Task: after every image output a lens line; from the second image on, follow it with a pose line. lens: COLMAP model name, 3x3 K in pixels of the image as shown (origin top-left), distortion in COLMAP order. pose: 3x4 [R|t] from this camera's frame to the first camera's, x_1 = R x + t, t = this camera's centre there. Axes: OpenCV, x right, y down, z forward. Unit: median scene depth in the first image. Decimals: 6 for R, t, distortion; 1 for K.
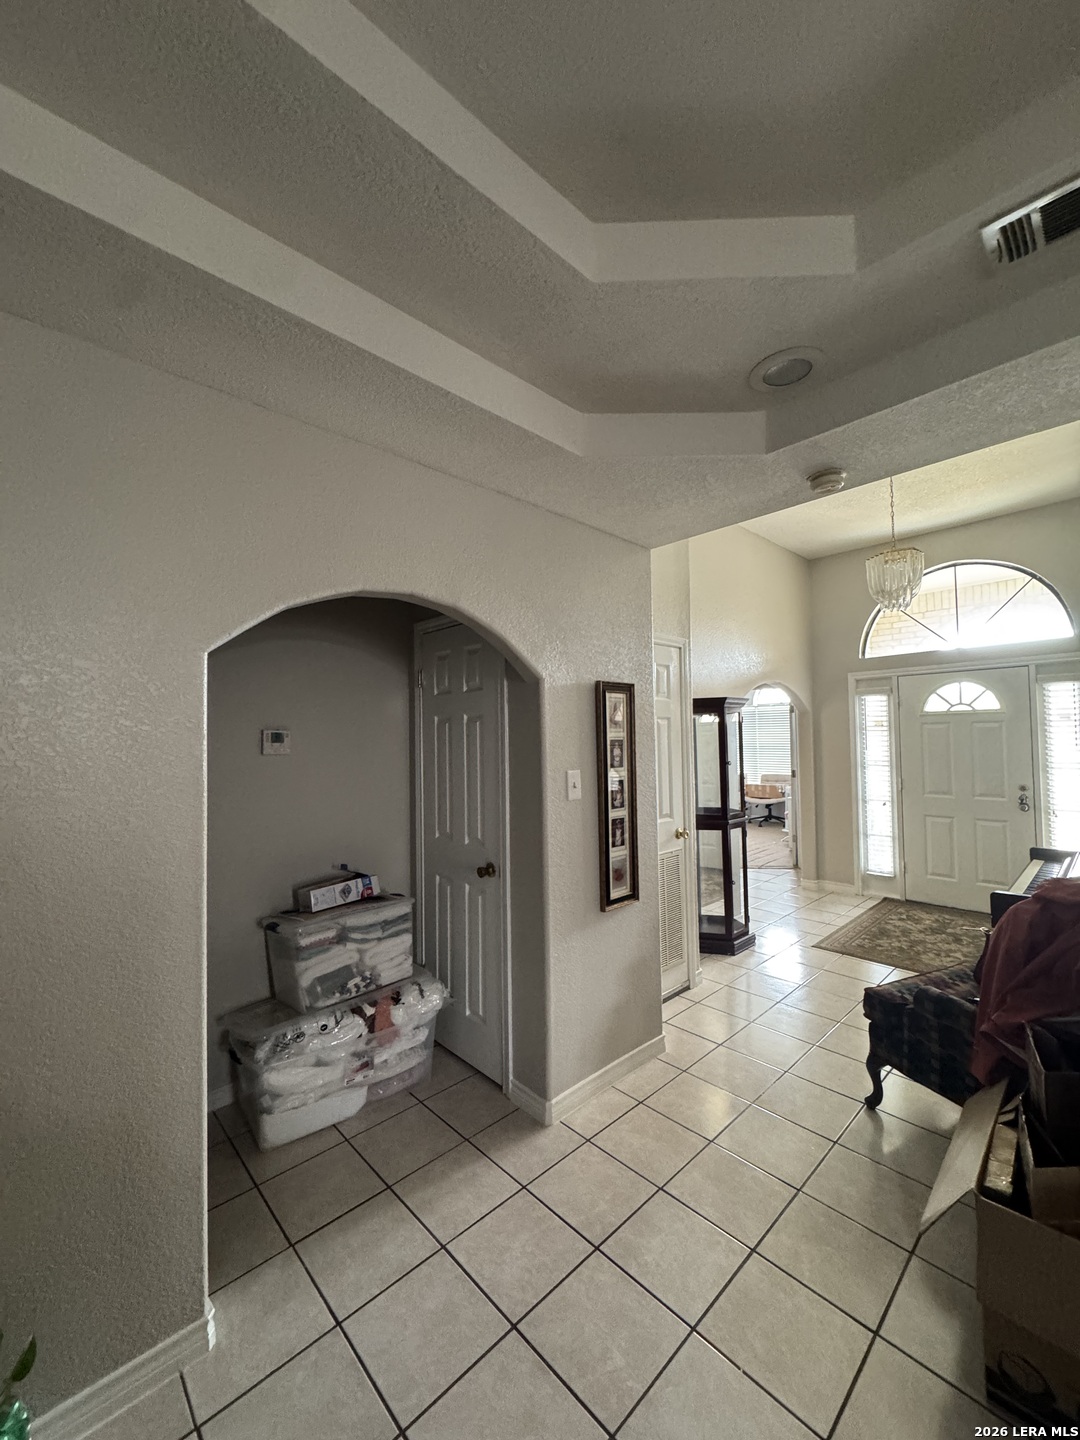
lens RADIAL K [[571.1, 0, 537.1], [0, 571.1, 723.9], [0, 0, 1]] dist [-0.002286, -0.000318]
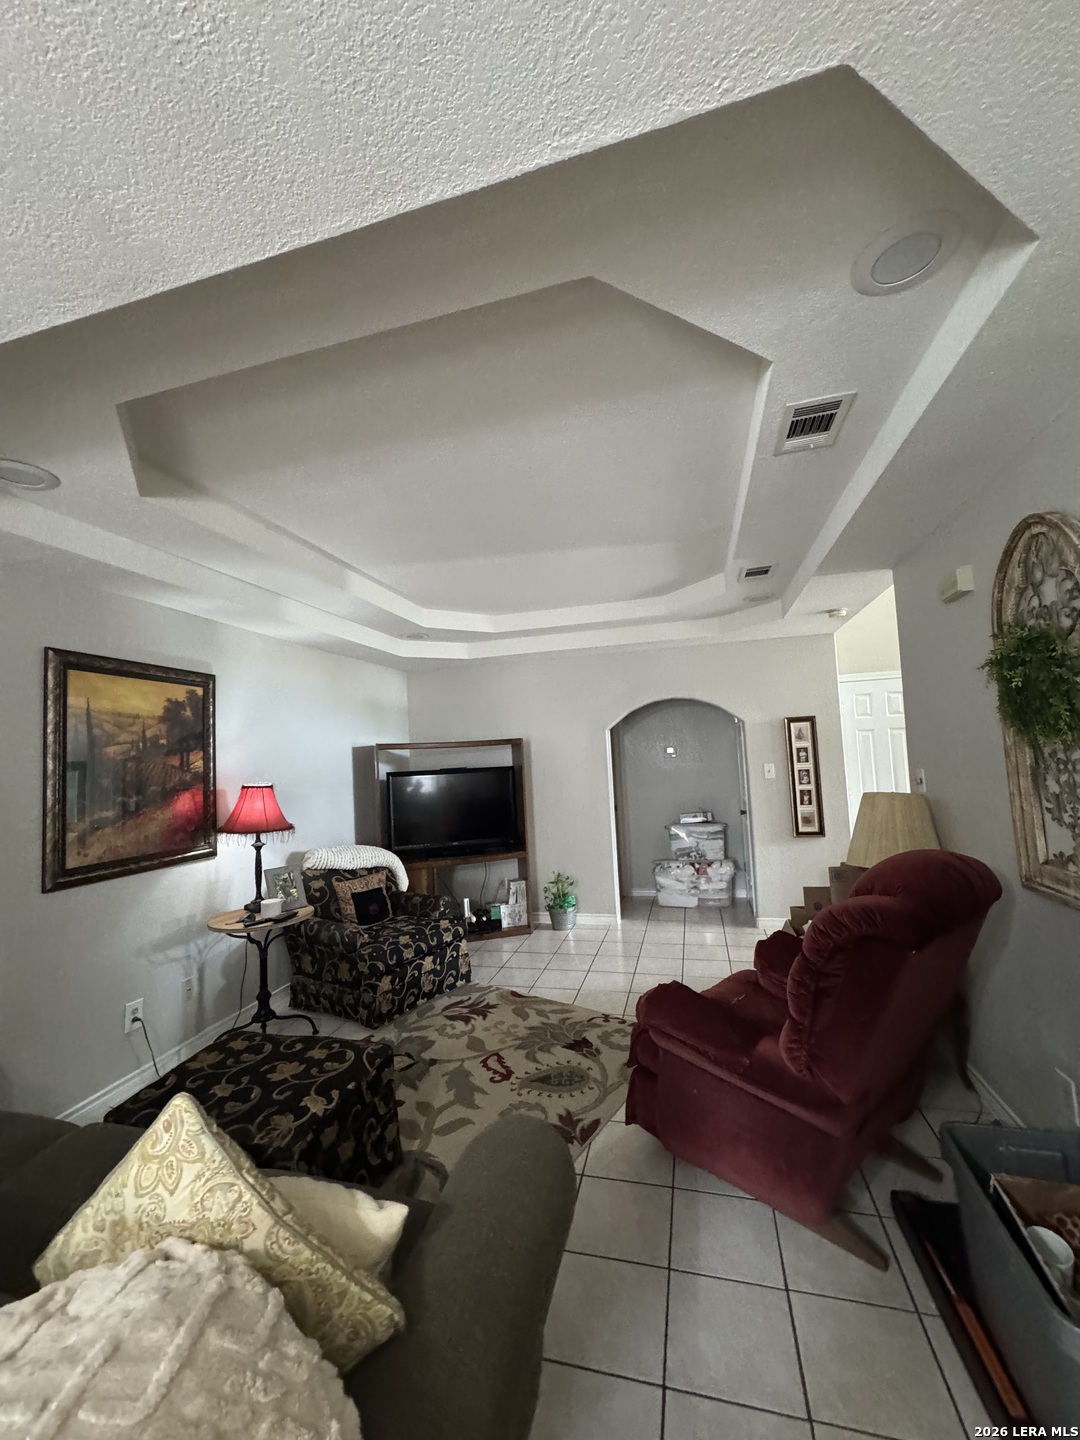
lens RADIAL K [[571.1, 0, 537.6], [0, 571.1, 720.4], [0, 0, 1]] dist [-0.002286, -0.000318]
pose [[0.527942, -0.071226, -0.846288, 1.280323], [0.064884, 0.996947, -0.043429, -0.036449], [0.846798, -0.031983, 0.530952, -0.729864]]
